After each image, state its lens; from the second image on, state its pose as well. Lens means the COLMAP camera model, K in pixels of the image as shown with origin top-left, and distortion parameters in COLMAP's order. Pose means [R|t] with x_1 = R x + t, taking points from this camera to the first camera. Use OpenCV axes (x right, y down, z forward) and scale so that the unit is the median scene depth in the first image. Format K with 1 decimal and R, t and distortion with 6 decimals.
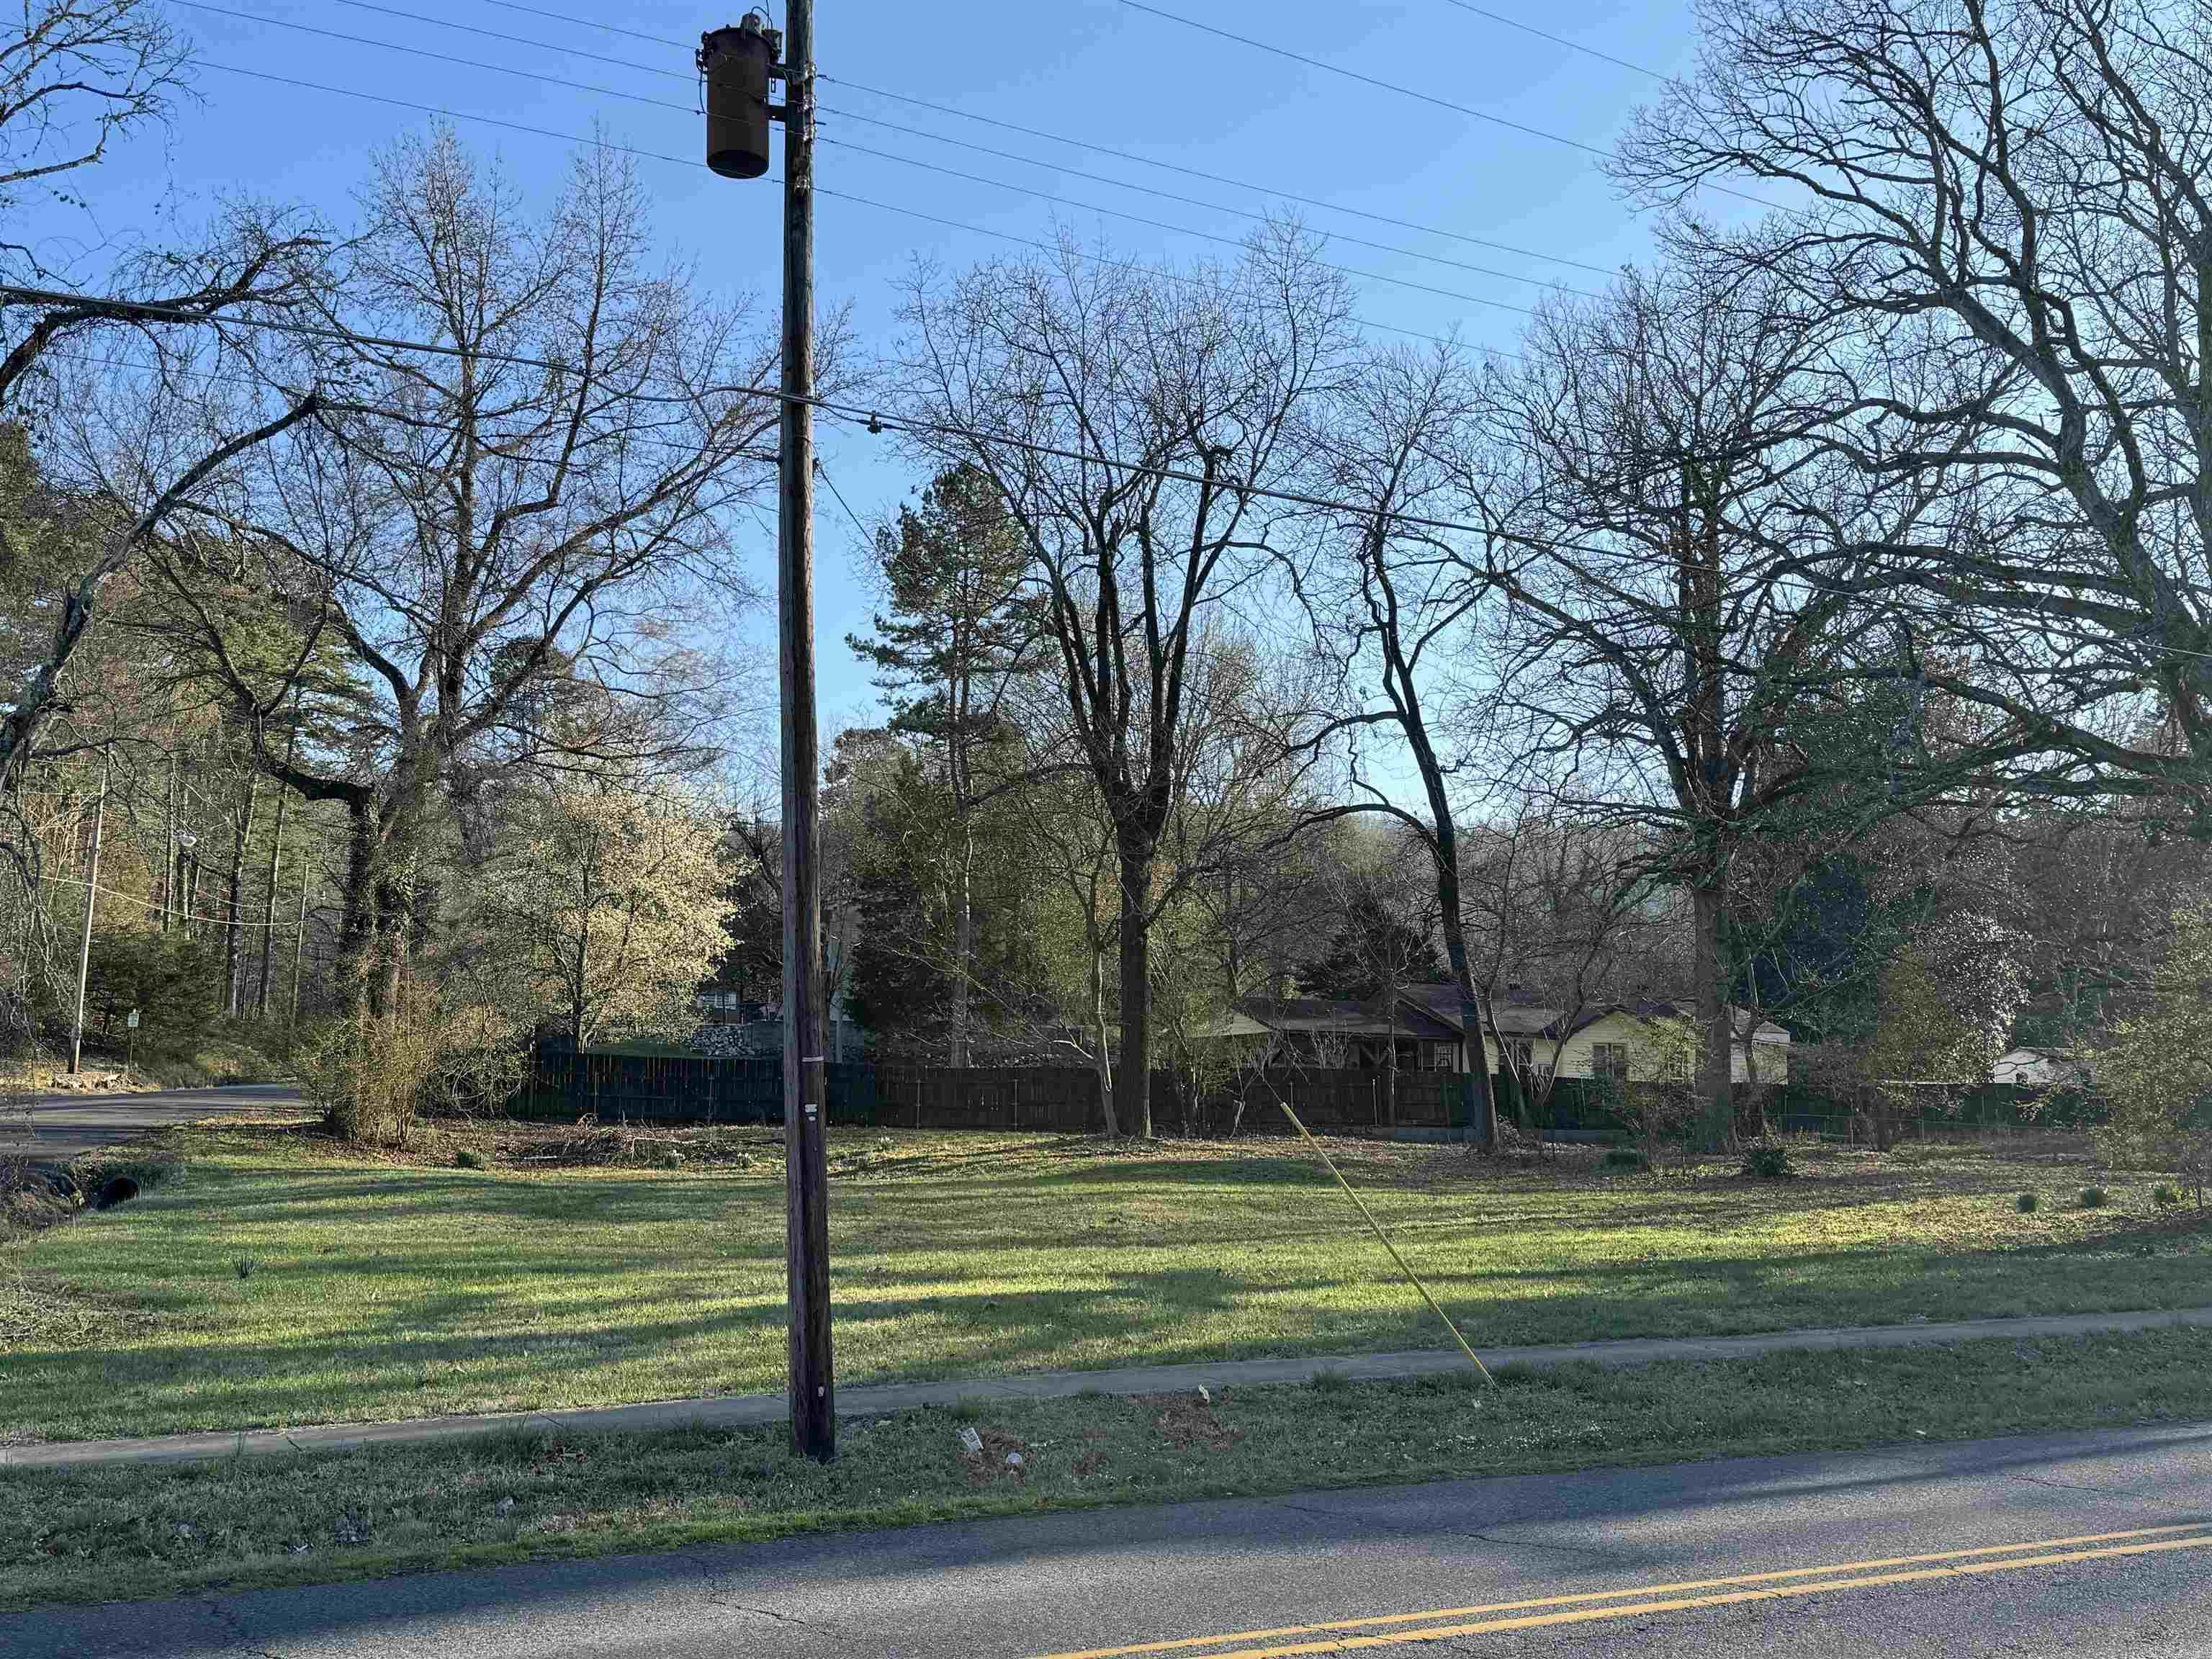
lens RADIAL K [[2131.3, 0, 1098.0], [0, 2131.3, 820.7], [0, 0, 1]] dist [0.205846, -0.402878]
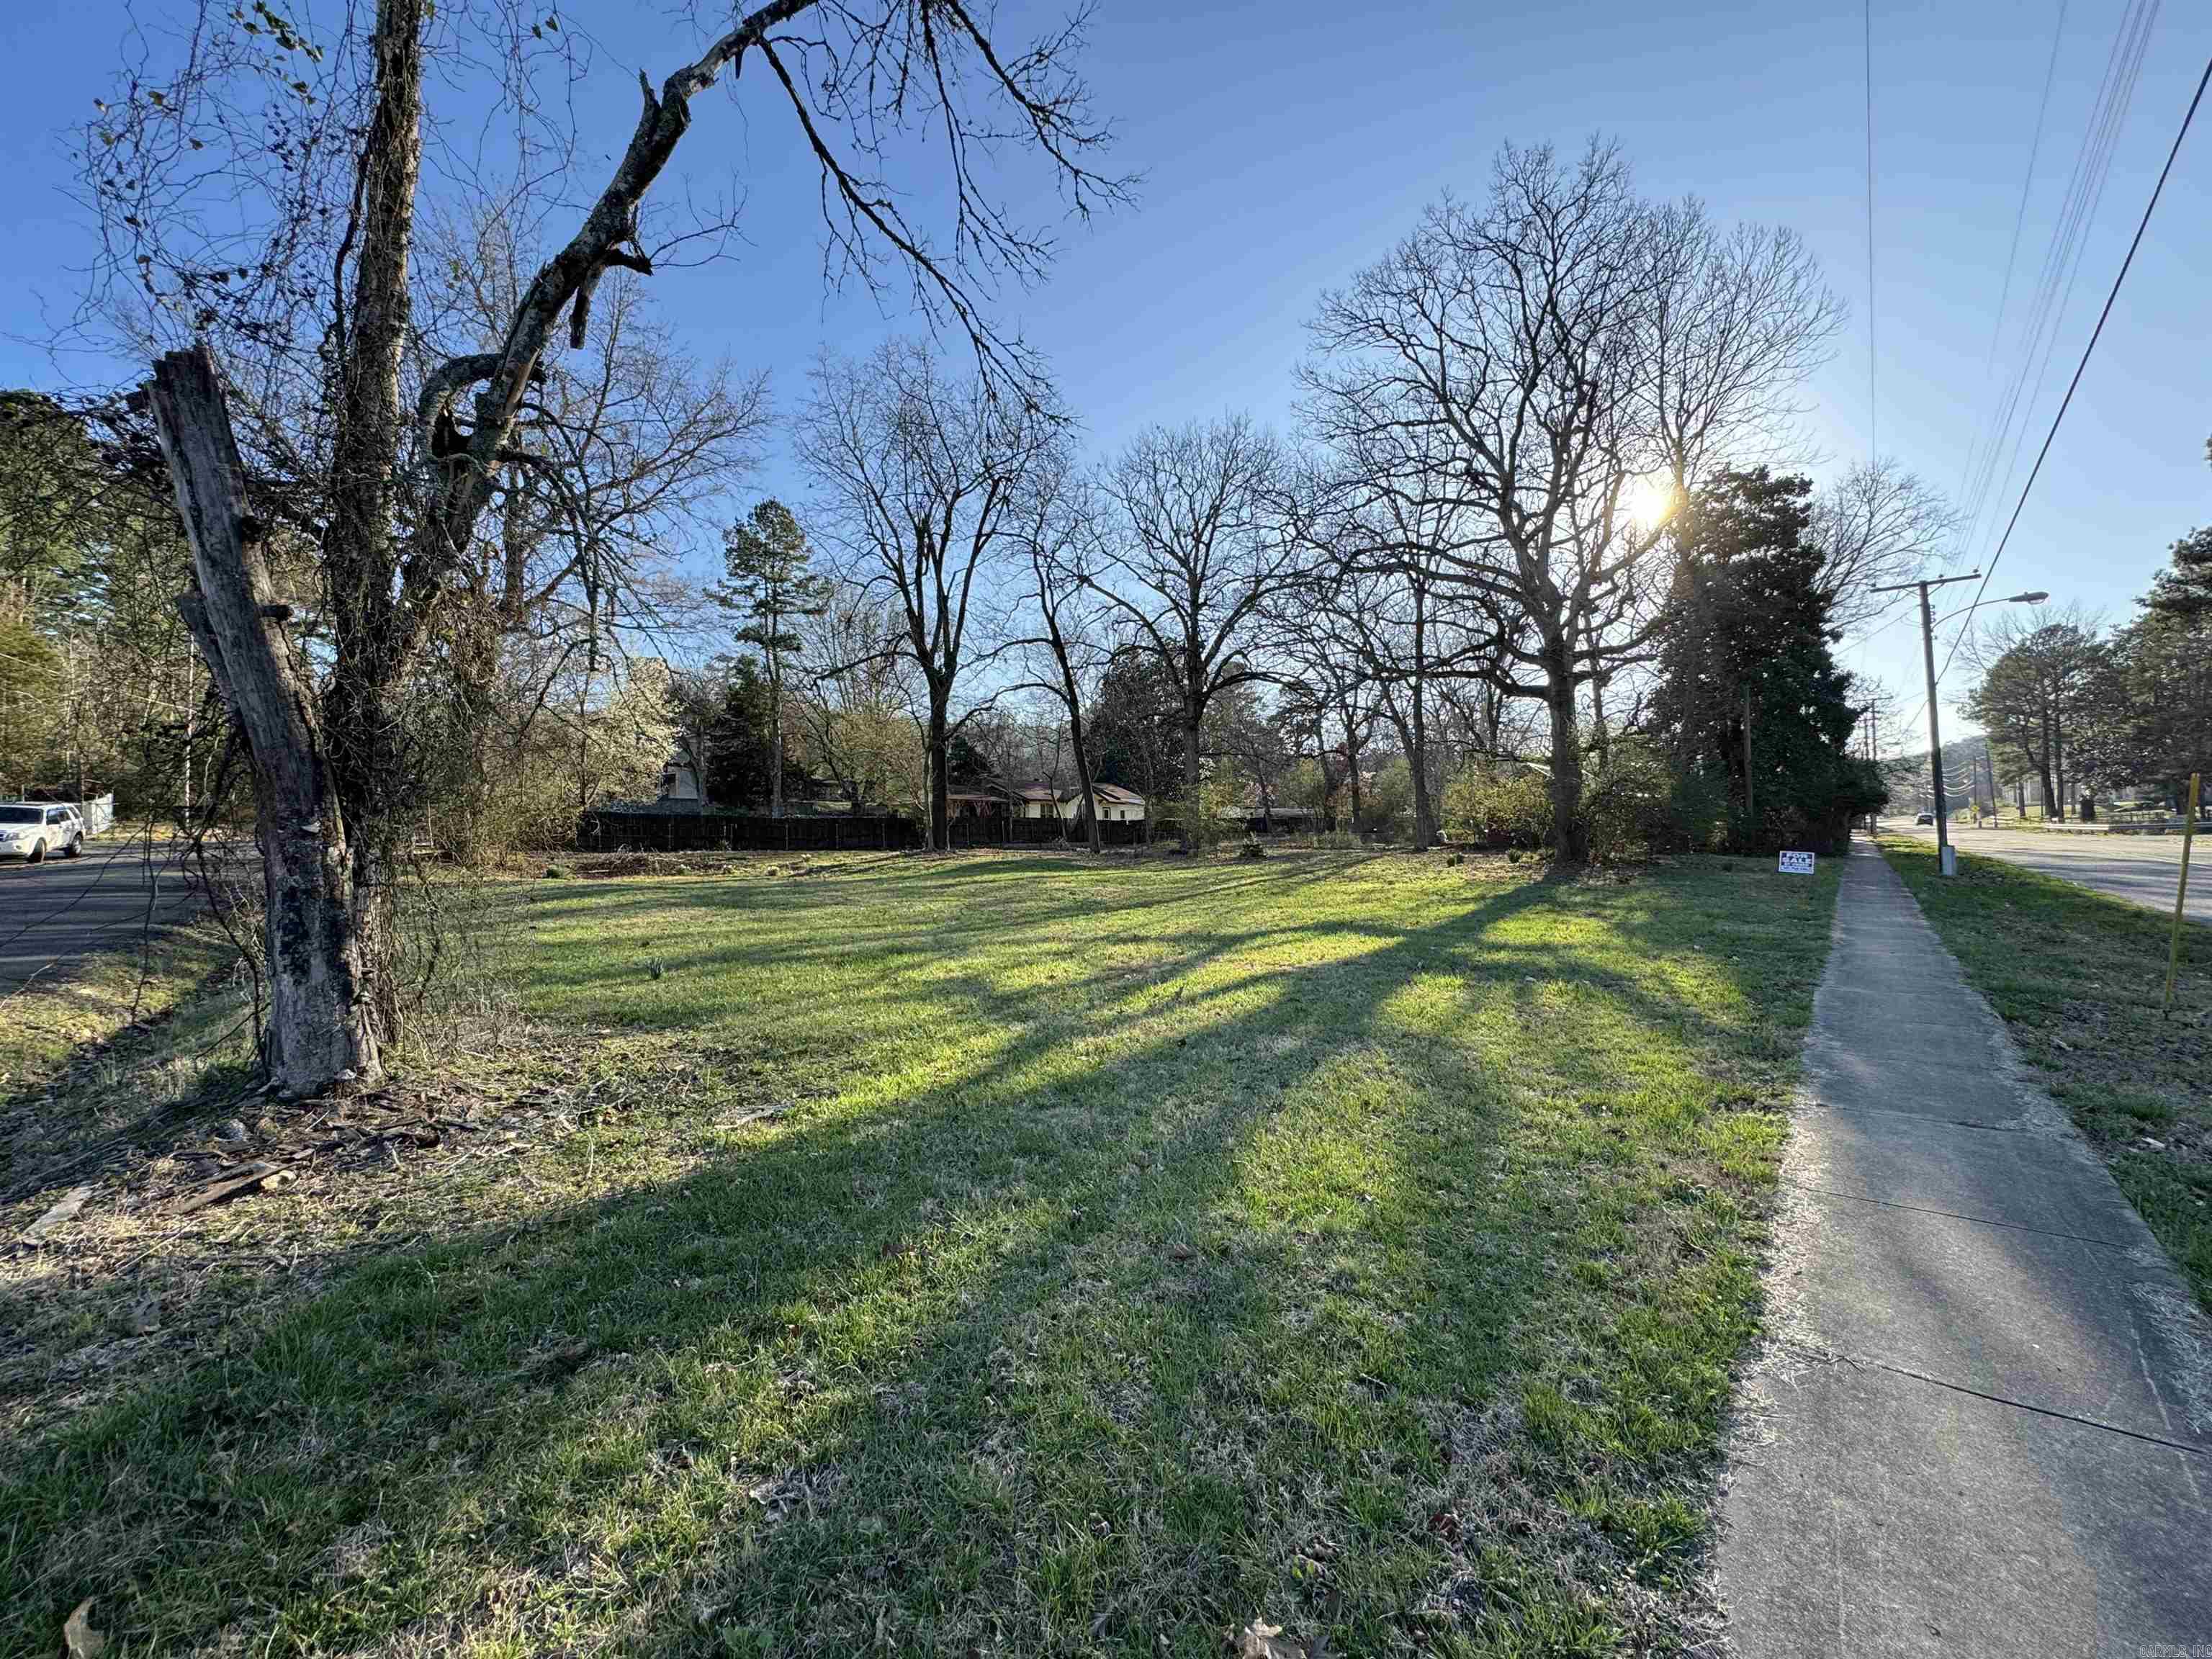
lens RADIAL K [[882.7, 0, 1106.0], [0, 882.7, 829.5], [0, 0, 1]] dist [-0.000489, -0.000141]
pose [[0.918706, -0.021691, 0.394347, -0.205021], [-0.026229, 0.992936, 0.115720, 0.044603], [-0.394071, -0.116656, 0.911647, 0.295485]]
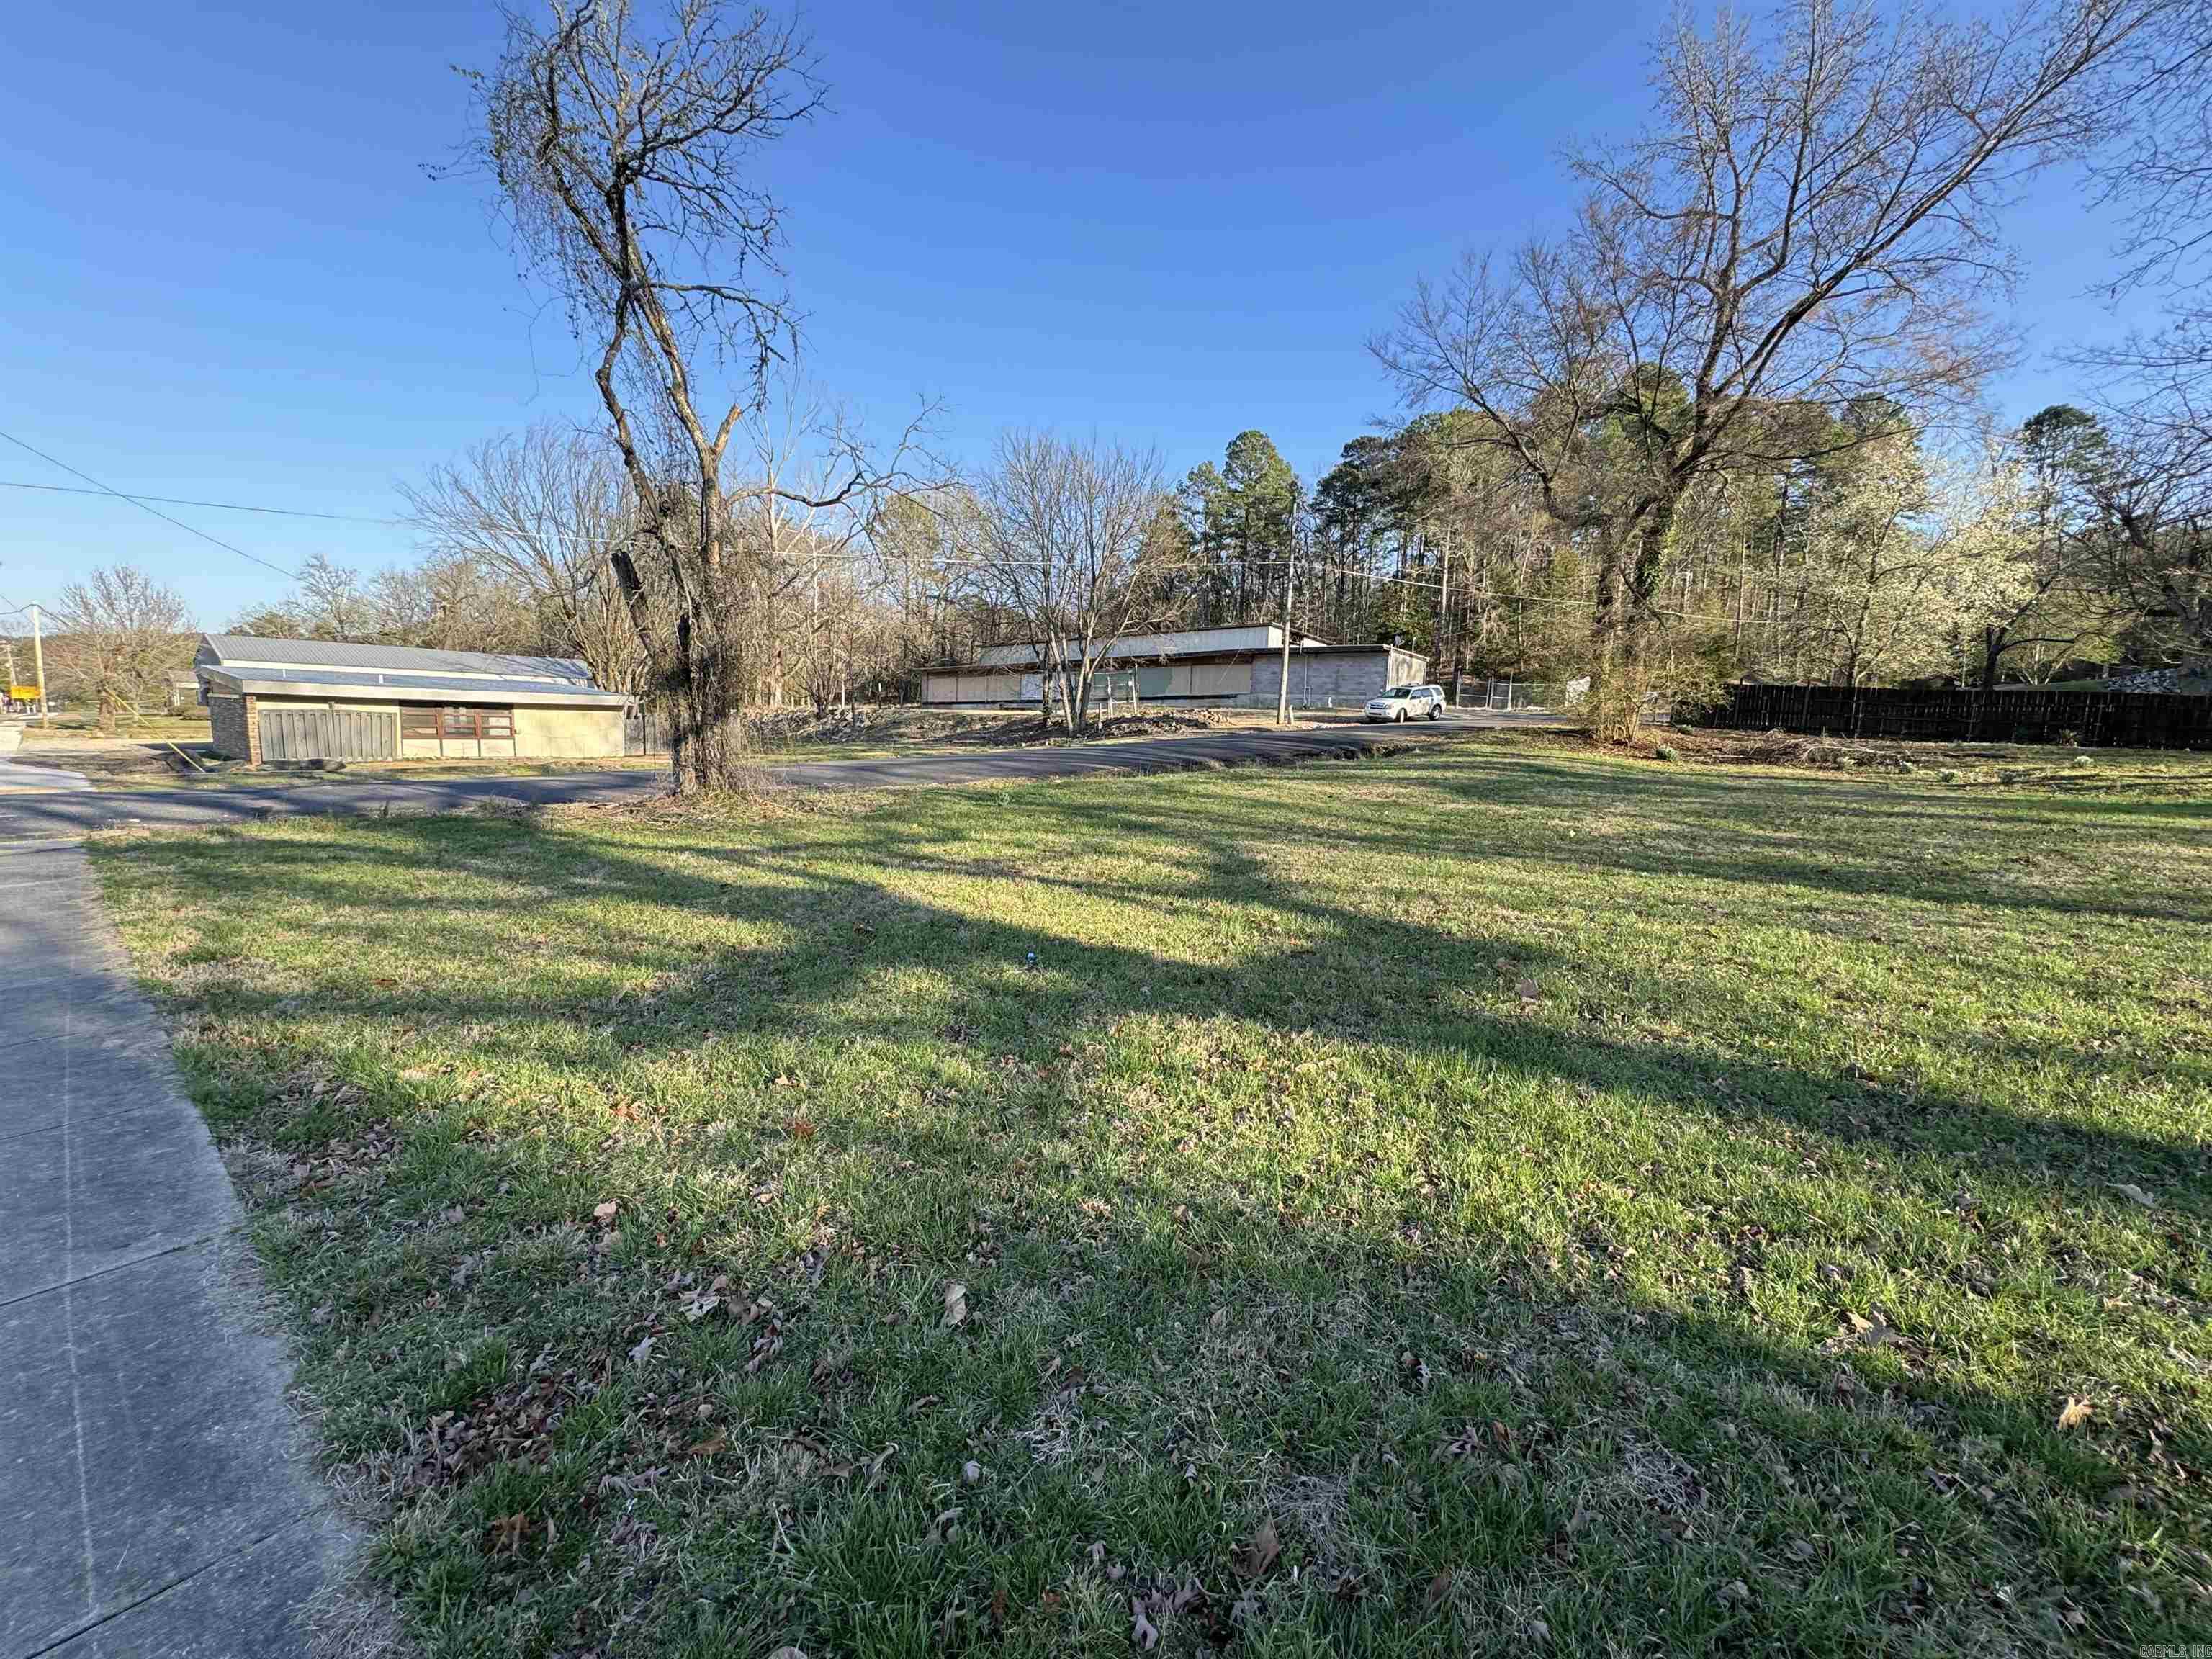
lens RADIAL K [[882.7, 0, 1106.0], [0, 882.7, 829.5], [0, 0, 1]] dist [-0.000489, -0.000141]
pose [[0.410324, 0.122679, -0.903650, 0.139951], [0.102318, 0.978460, 0.179295, 0.066108], [0.906182, -0.166029, 0.388934, 0.466921]]
